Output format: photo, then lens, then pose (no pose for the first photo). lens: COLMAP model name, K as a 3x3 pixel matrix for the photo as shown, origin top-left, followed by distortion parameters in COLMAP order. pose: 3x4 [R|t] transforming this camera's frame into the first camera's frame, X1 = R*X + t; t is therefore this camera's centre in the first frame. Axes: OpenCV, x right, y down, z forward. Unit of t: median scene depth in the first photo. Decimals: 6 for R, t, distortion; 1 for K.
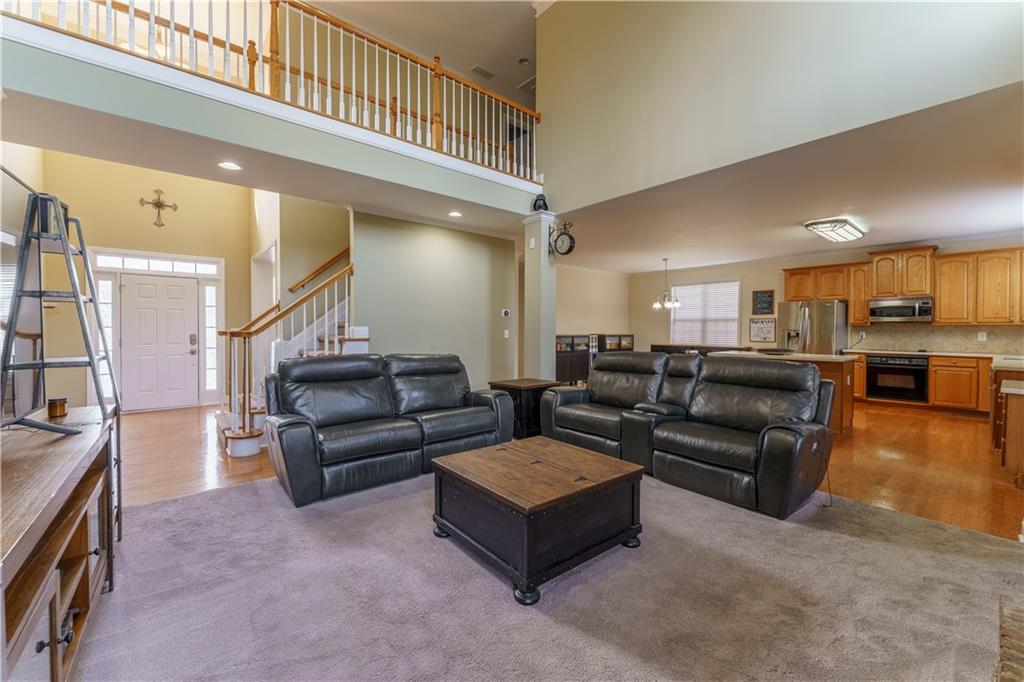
lens RADIAL K [[420.3, 0, 512.1], [0, 420.3, 333.6], [0, 0, 1]] dist [0.000333, 0.000157]
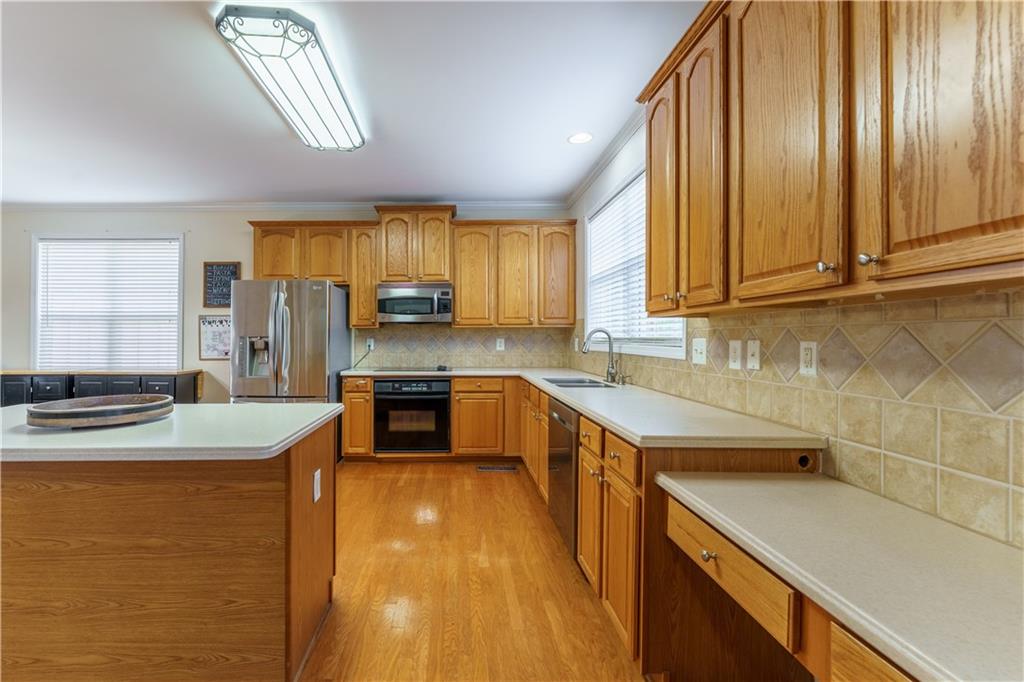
lens RADIAL K [[454.4, 0, 458.8], [0, 454.4, 333.6], [0, 0, 1]] dist [-0.001730, -0.000049]
pose [[0.652942, 0.003297, 0.757400, 0.455313], [0.013171, 0.999790, -0.015707, -0.000471], [-0.757293, 0.020232, 0.652762, 0.513857]]
